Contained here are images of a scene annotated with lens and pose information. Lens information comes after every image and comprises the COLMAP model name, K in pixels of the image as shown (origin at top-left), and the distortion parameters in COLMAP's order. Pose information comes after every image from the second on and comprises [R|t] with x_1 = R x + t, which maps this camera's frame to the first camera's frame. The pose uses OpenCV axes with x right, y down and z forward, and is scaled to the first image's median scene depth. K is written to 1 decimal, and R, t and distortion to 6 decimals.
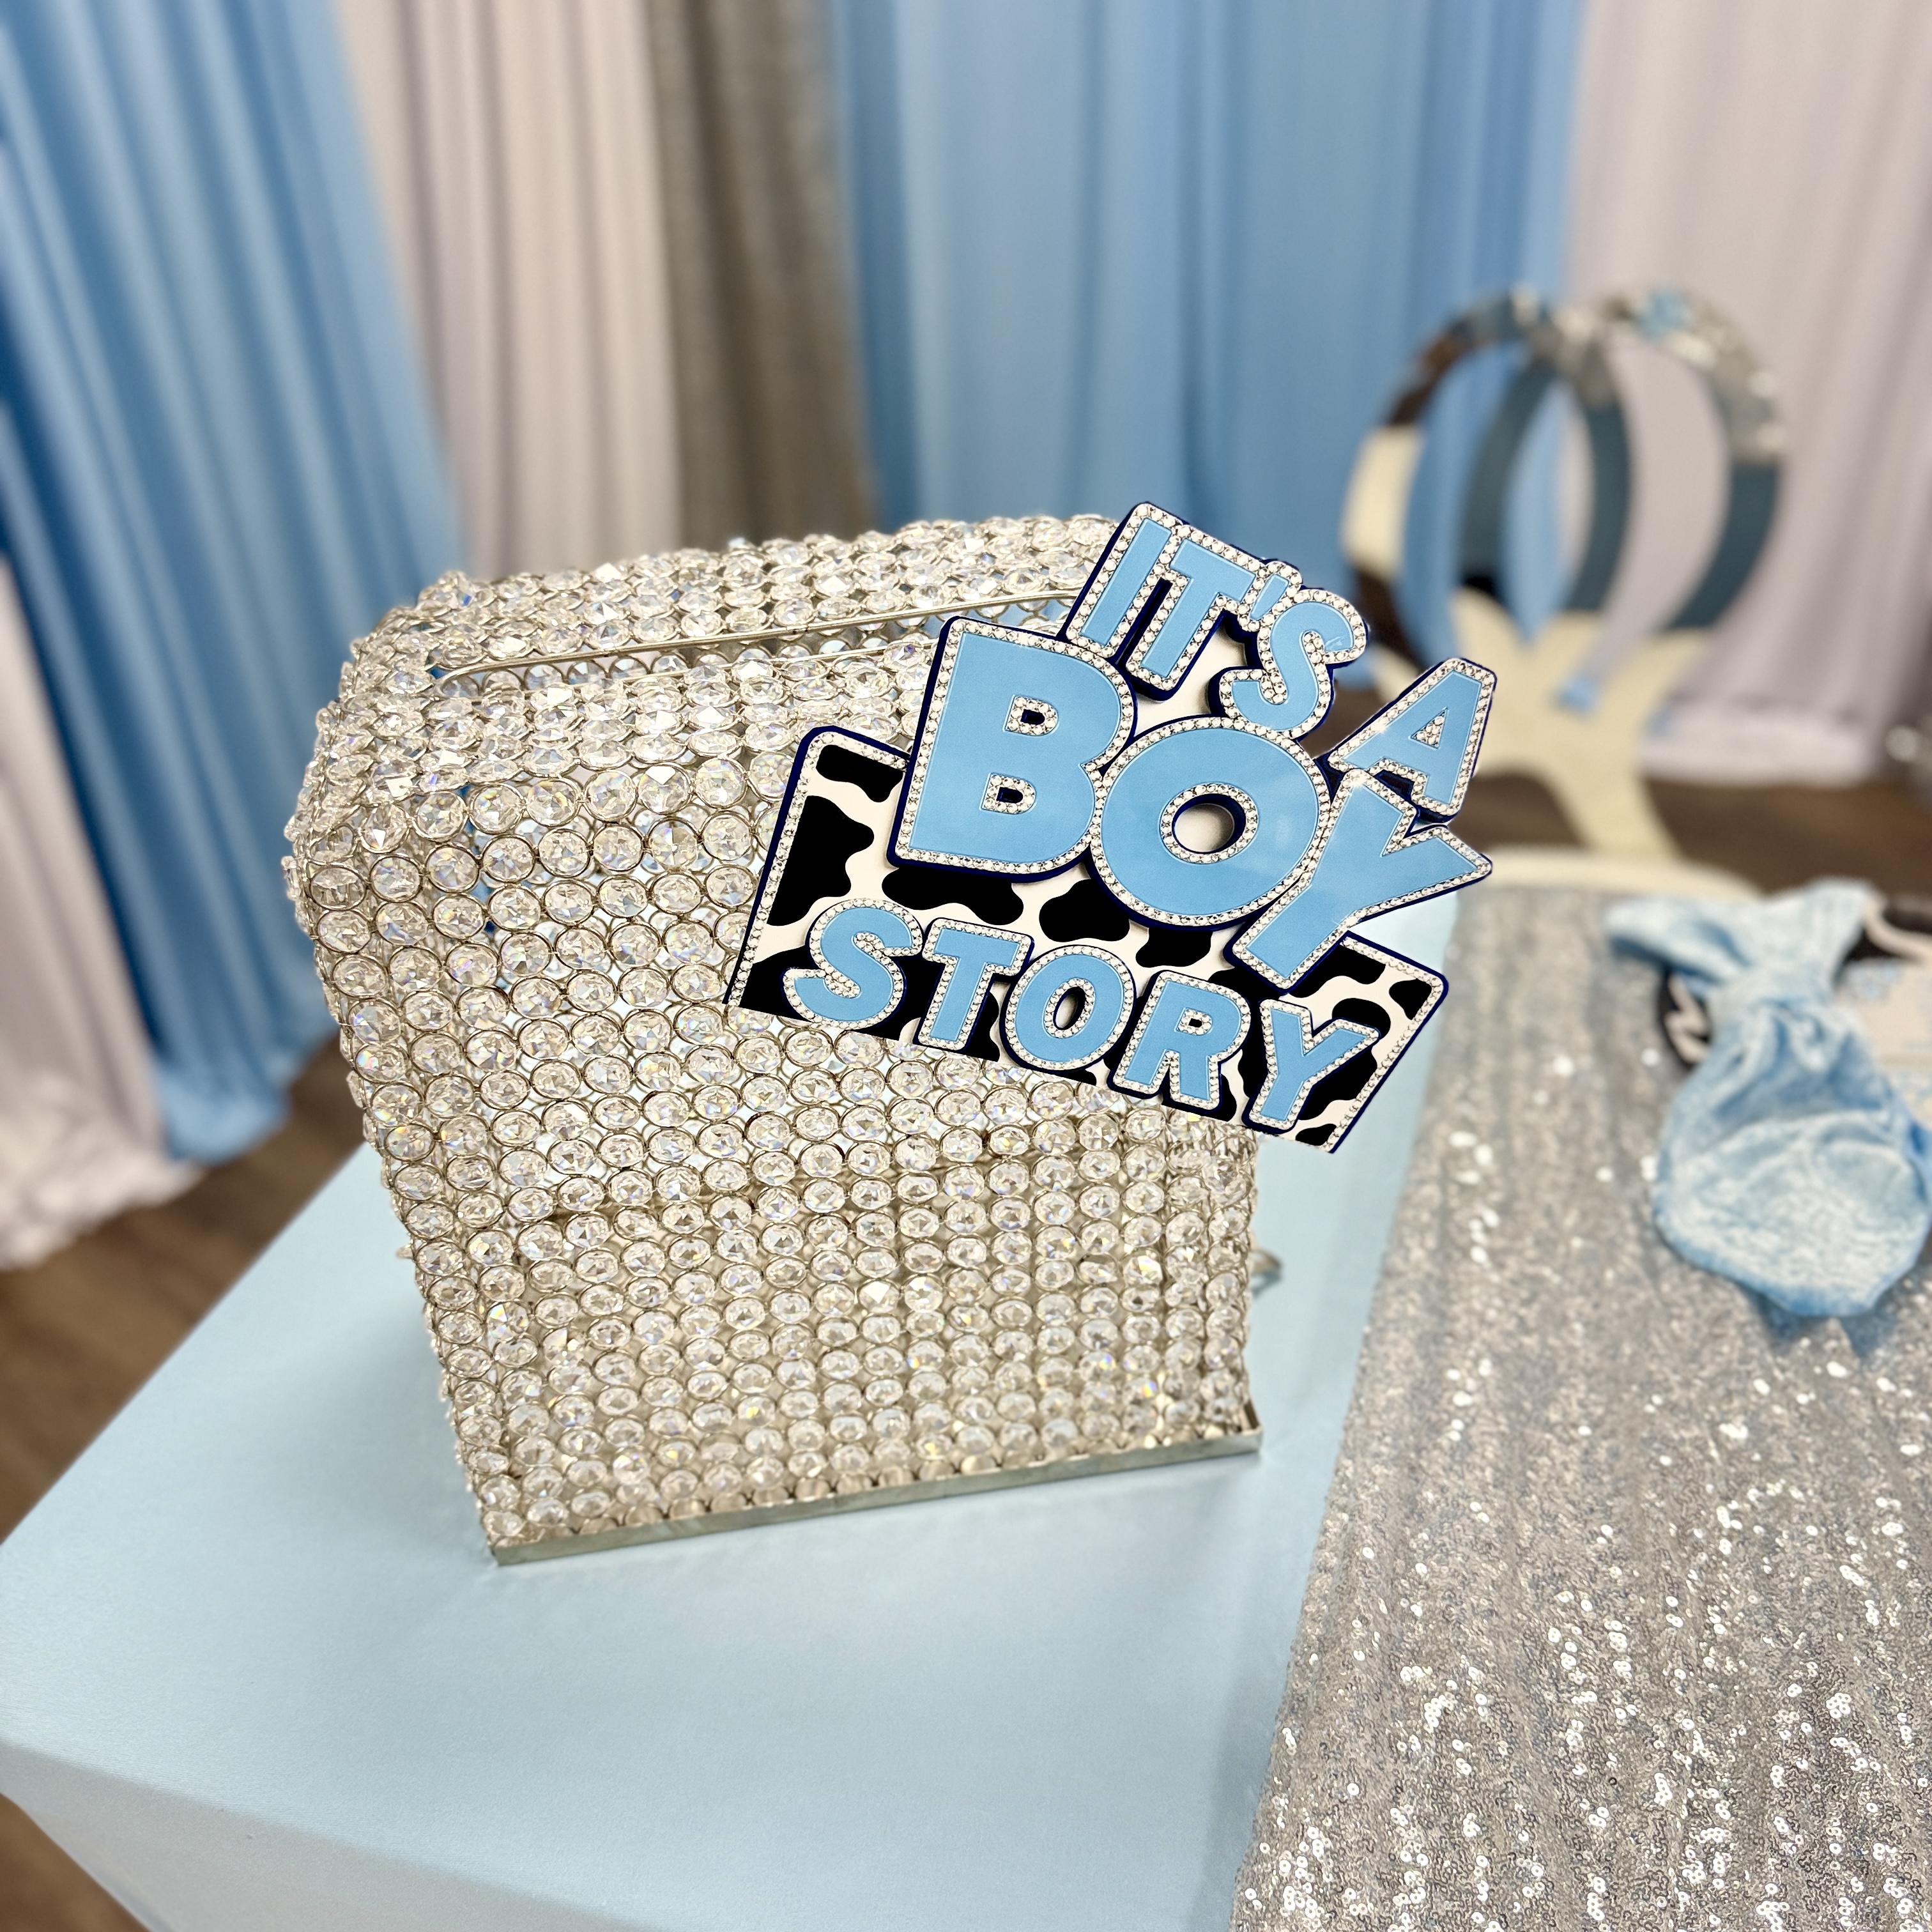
lens RADIAL K [[1749.4, 0, 970.7], [0, 1749.4, 968.3], [0, 0, 1]] dist [0.167065, -0.337246]
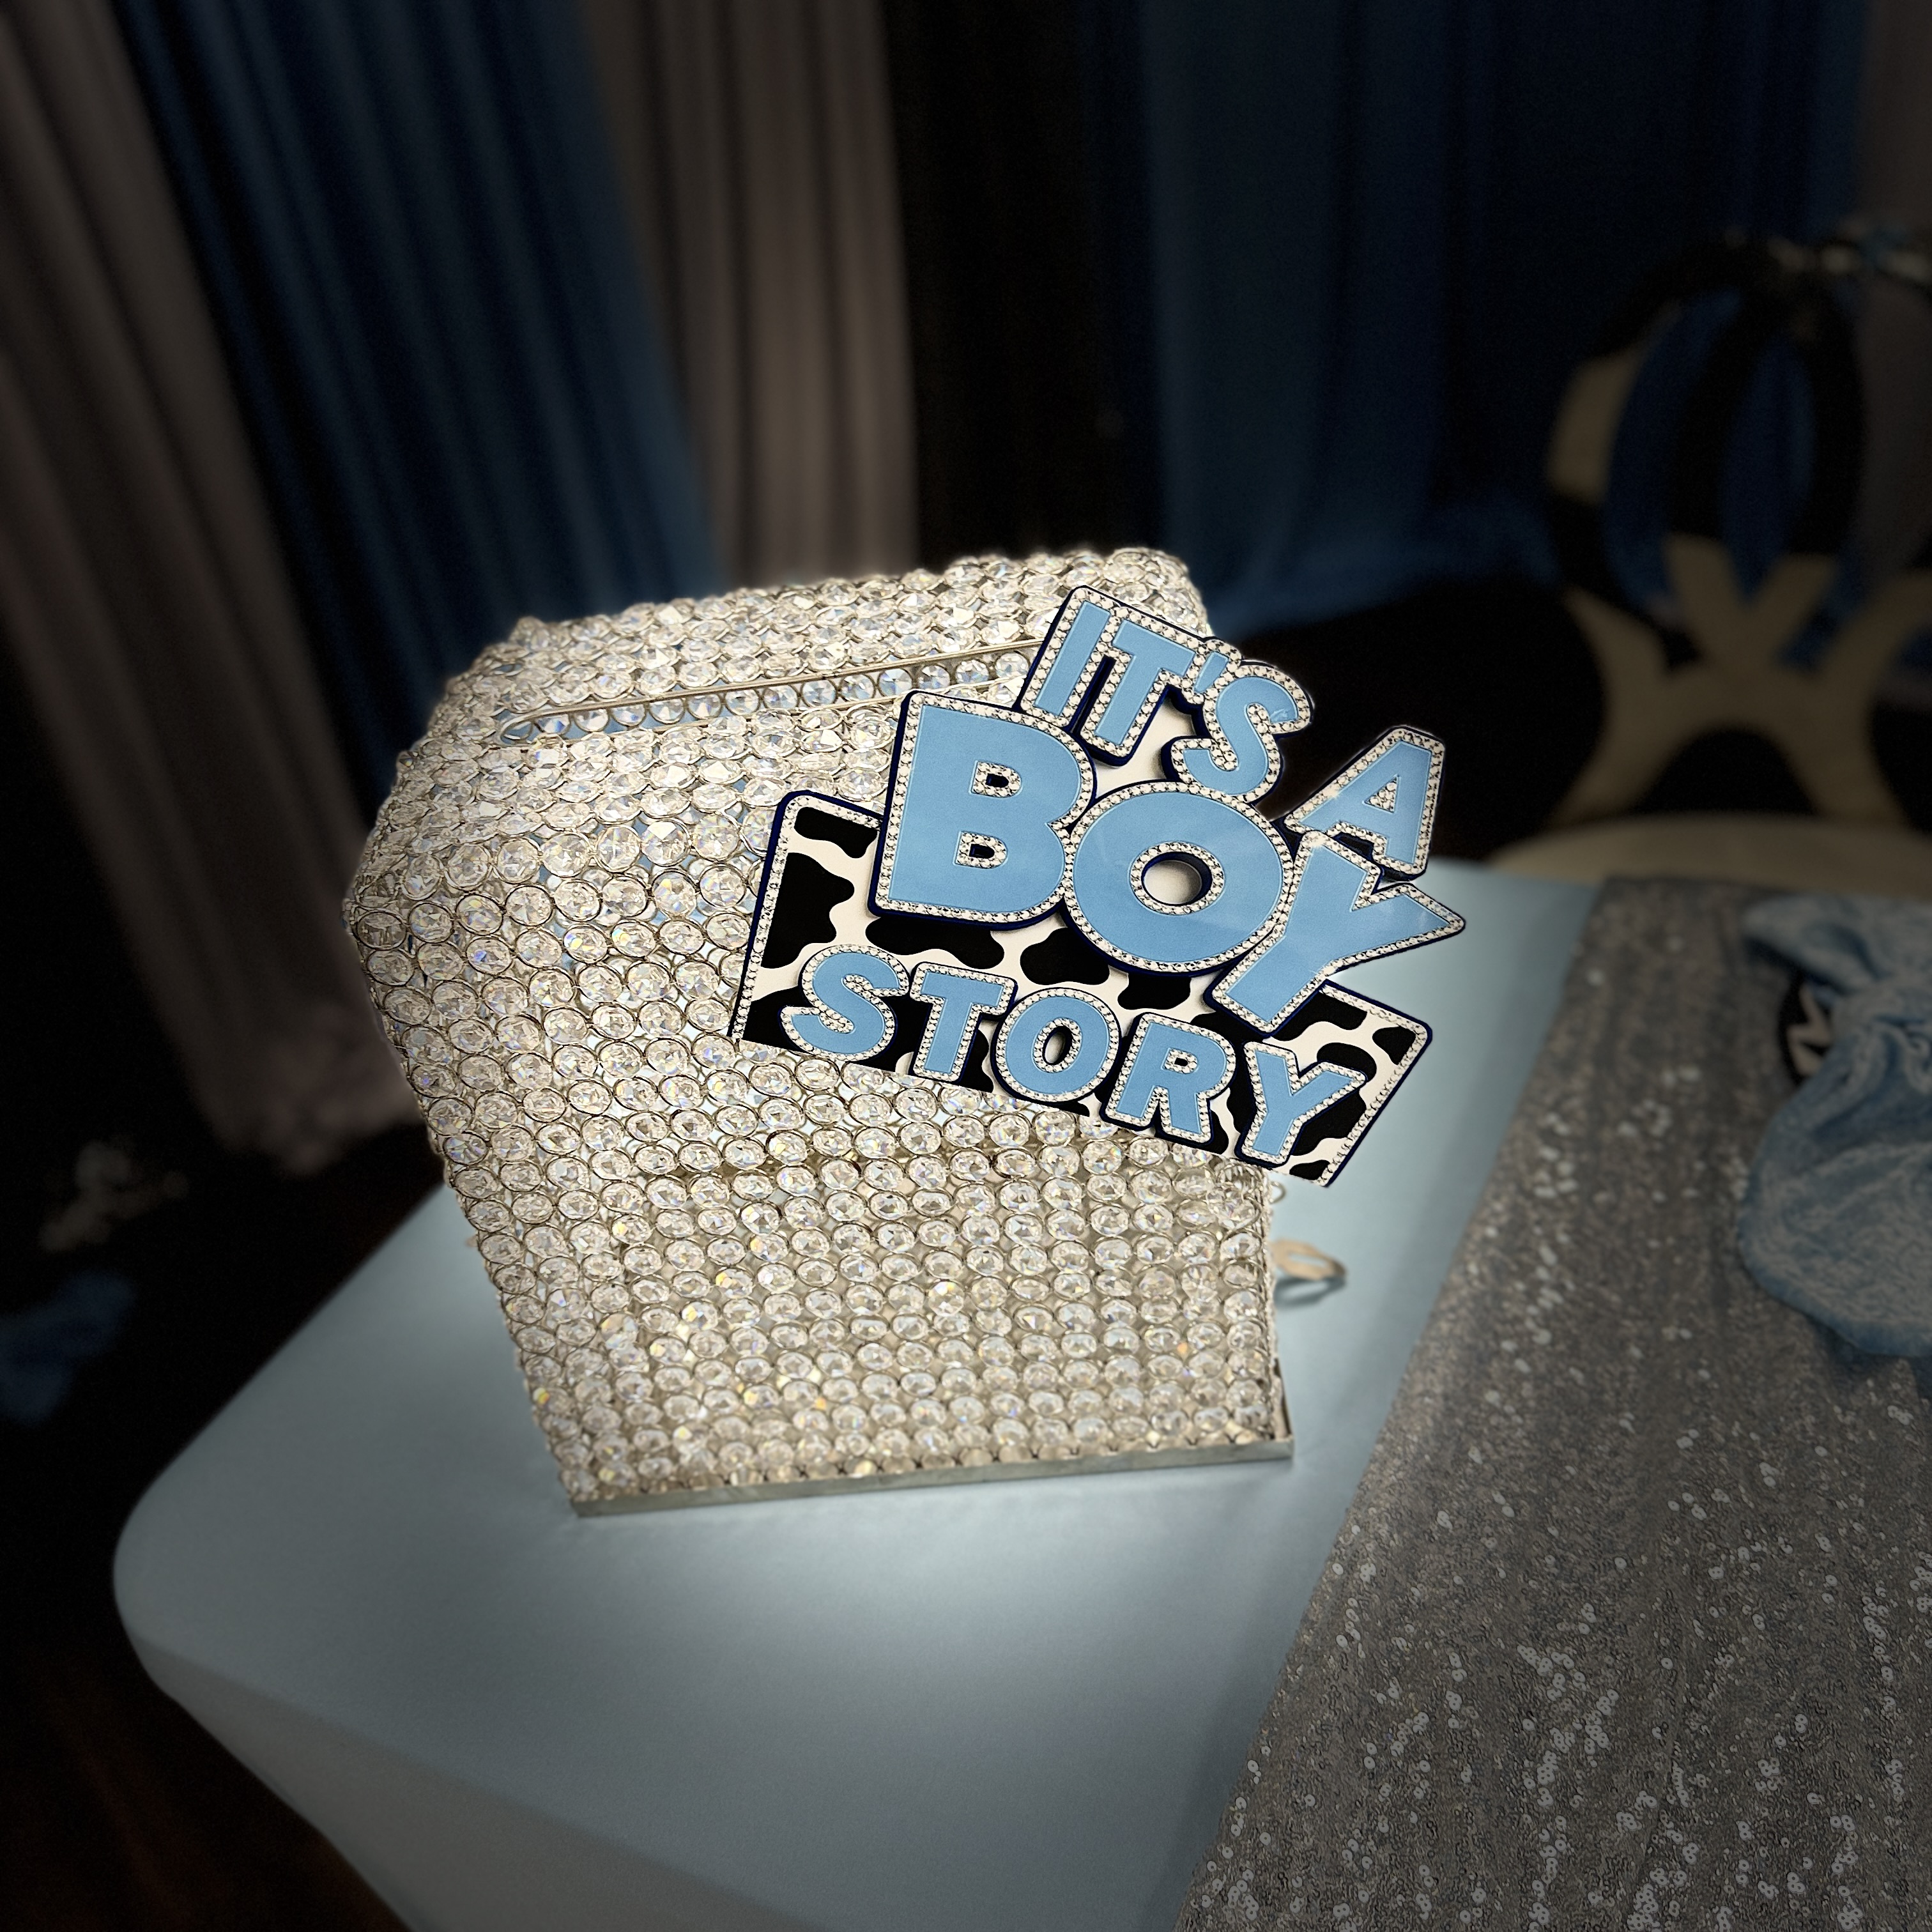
lens RADIAL K [[1749.4, 0, 970.7], [0, 1749.4, 968.3], [0, 0, 1]] dist [0.167065, -0.337246]
pose [[0.987105, 0.022176, -0.158531, 0.175932], [-0.014587, 0.998699, 0.048872, -0.076186], [0.159409, -0.045929, 0.986144, -0.040835]]
